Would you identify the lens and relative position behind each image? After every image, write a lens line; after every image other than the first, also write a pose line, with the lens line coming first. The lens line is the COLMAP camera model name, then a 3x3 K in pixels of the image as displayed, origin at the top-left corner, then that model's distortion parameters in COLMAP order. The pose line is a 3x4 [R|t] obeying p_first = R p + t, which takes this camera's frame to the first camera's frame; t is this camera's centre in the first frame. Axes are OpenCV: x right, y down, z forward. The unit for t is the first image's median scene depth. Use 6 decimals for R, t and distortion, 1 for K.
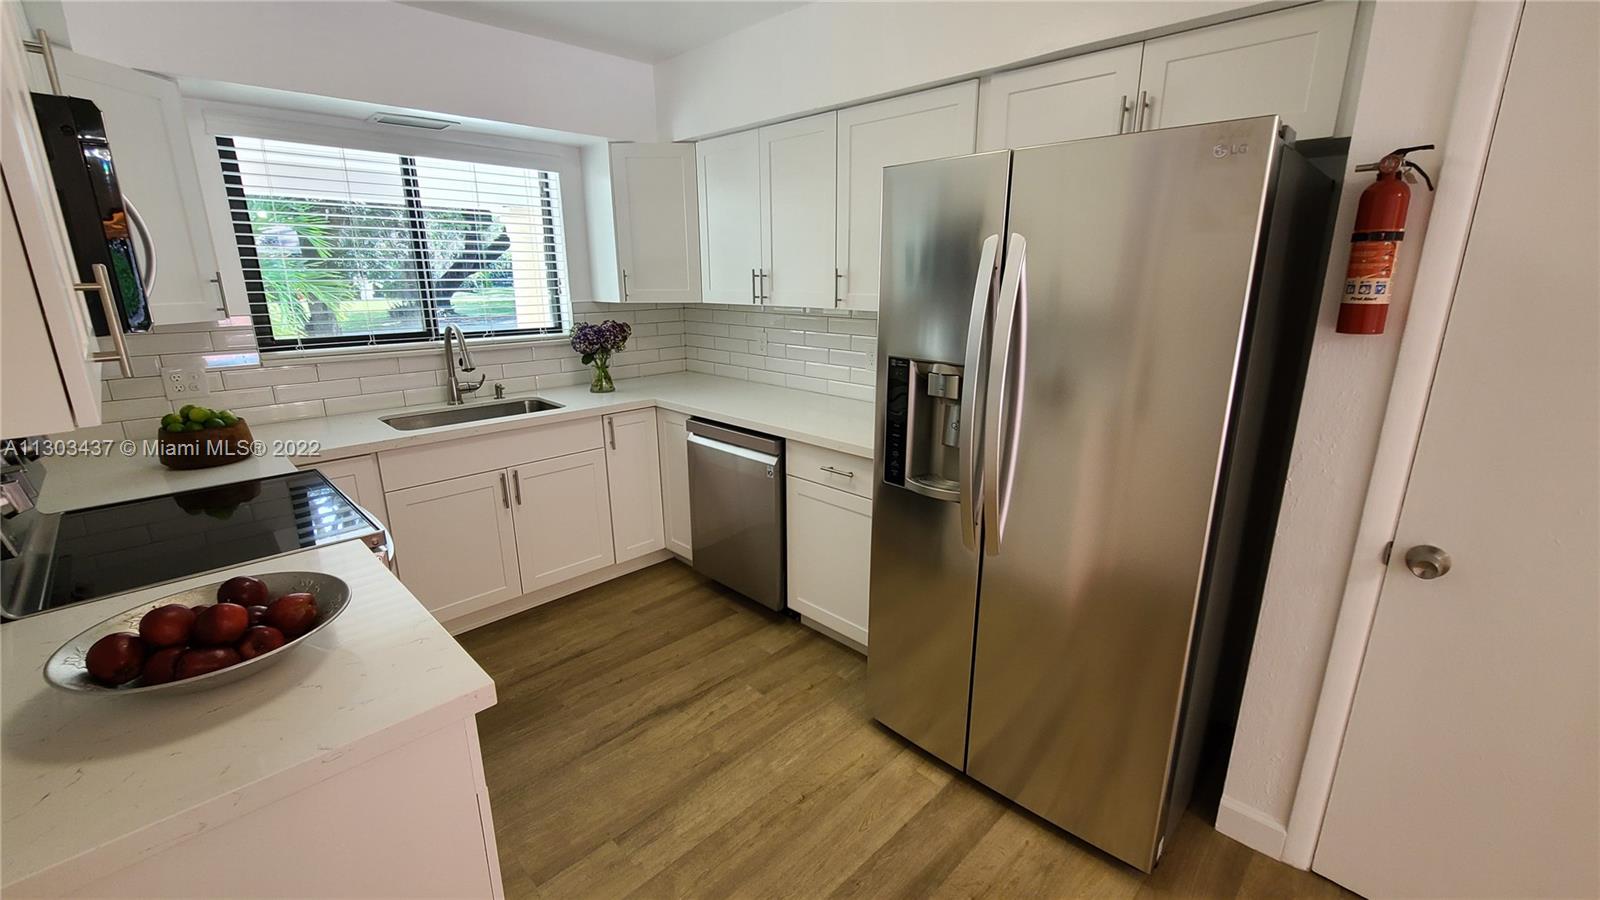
lens RADIAL K [[659.0, 0, 801.5], [0, 659.0, 447.0], [0, 0, 1]] dist [-0.006762, 0.000522]
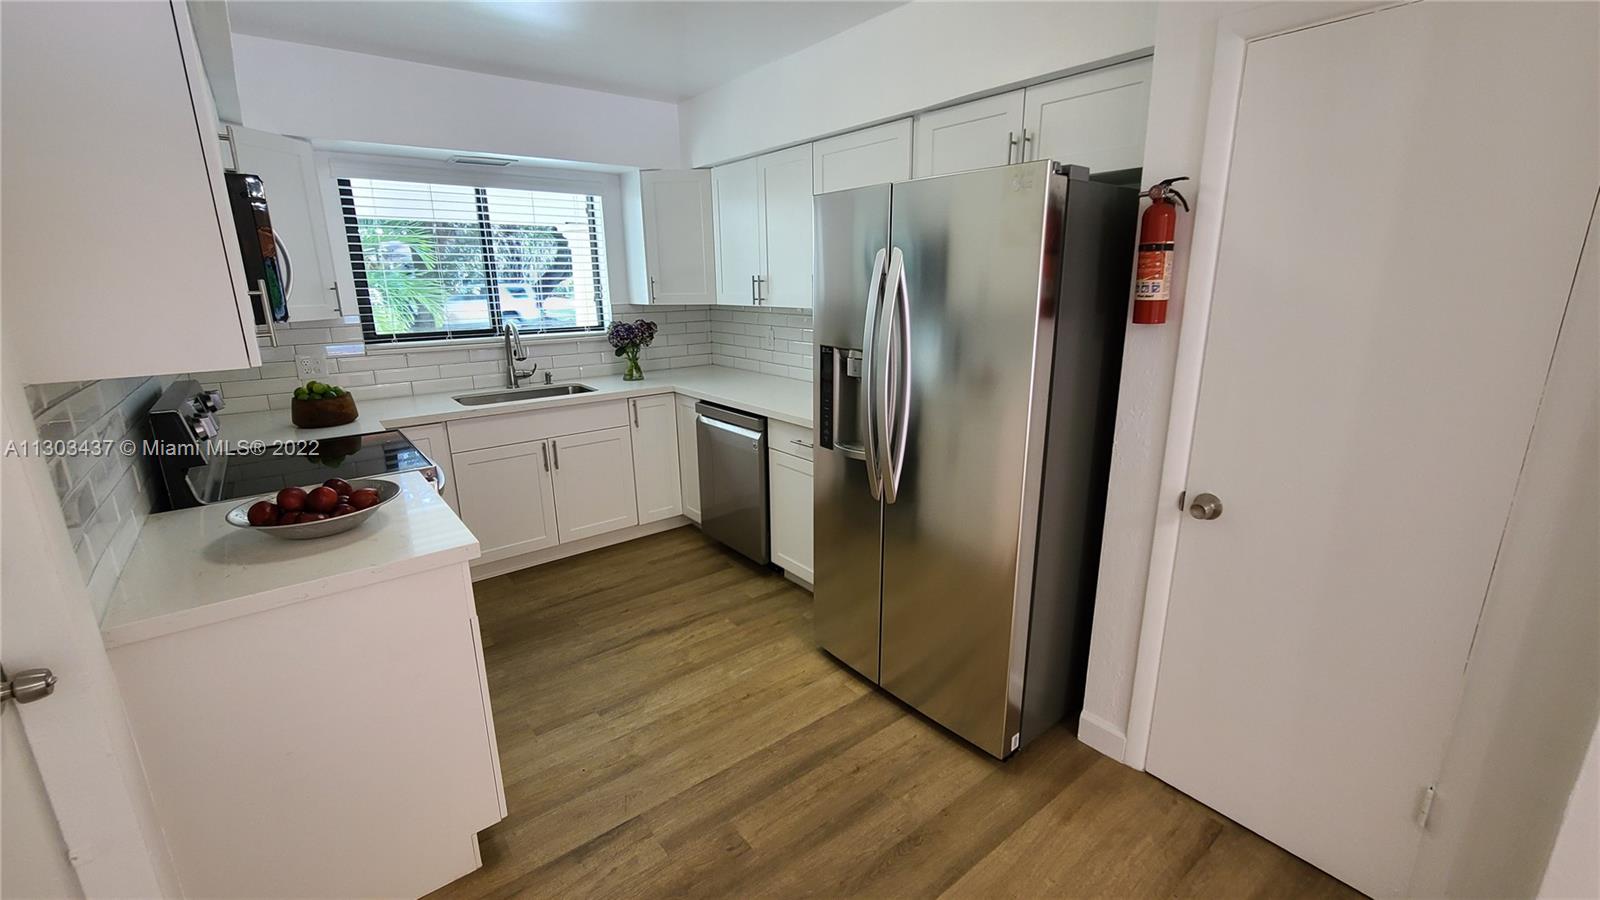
lens RADIAL K [[659.0, 0, 802.1], [0, 659.0, 447.5], [0, 0, 1]] dist [-0.006762, 0.000522]
pose [[0.992818, 0.020936, -0.117791, 0.219429], [-0.021515, 0.999762, -0.003653, 0.054571], [0.117687, 0.006161, 0.993032, -0.216316]]
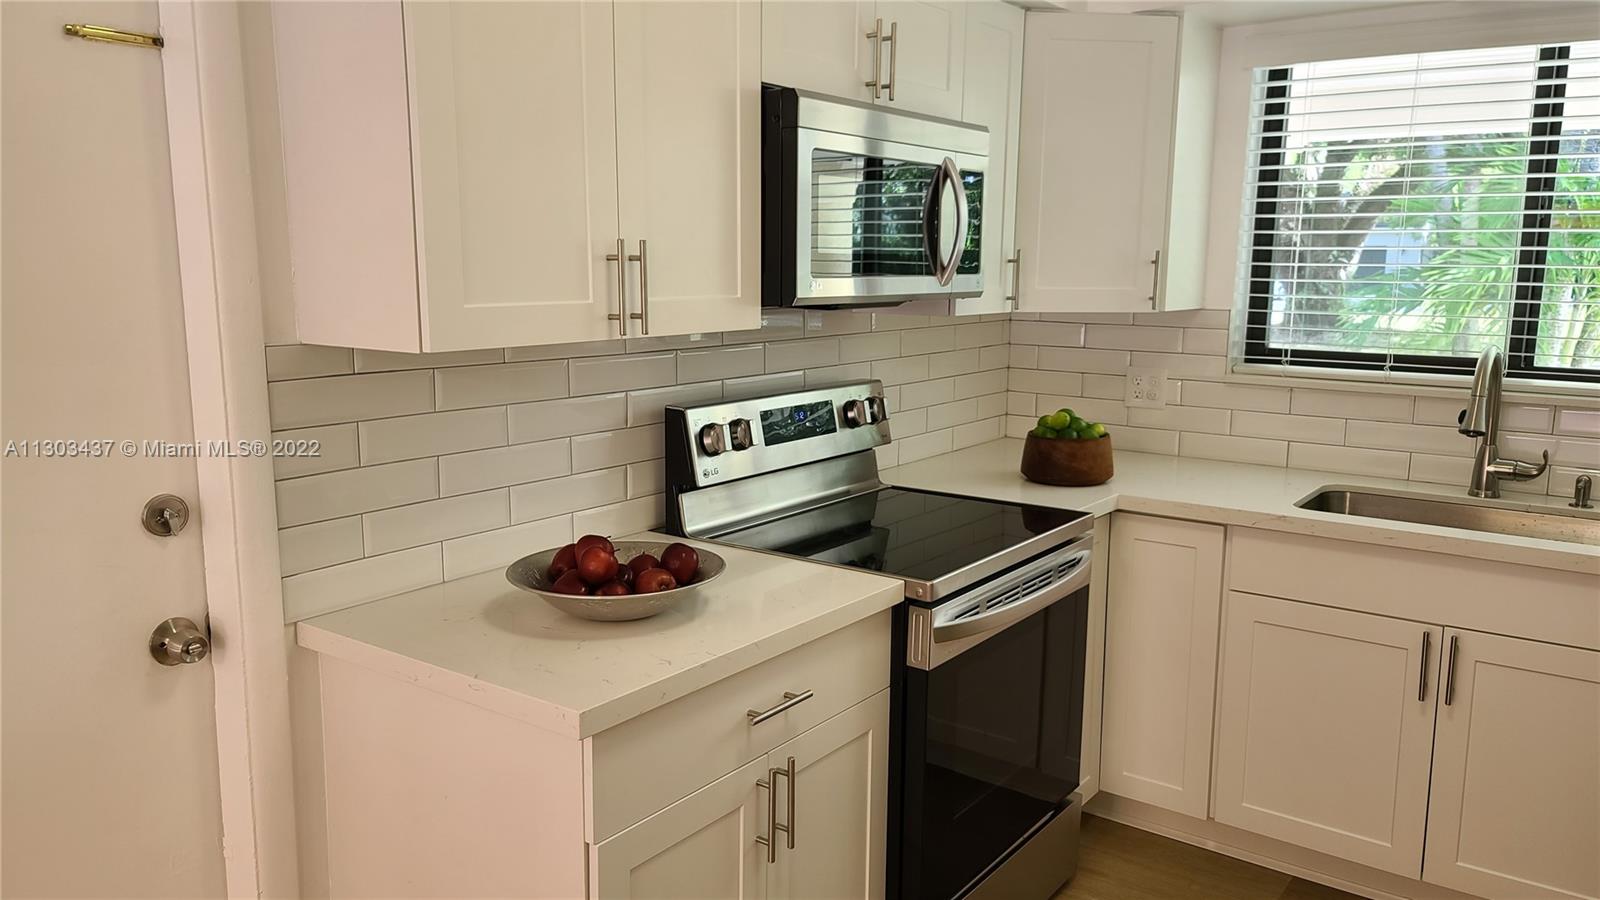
lens RADIAL K [[1168.6, 0, 805.2], [0, 1168.6, 464.1], [0, 0, 1]] dist [0.014078, 0.002520]
pose [[0.143057, 0.177093, -0.973742, 0.445757], [-0.260455, 0.955918, 0.135587, -0.107258], [0.954829, 0.234219, 0.182876, 0.417342]]
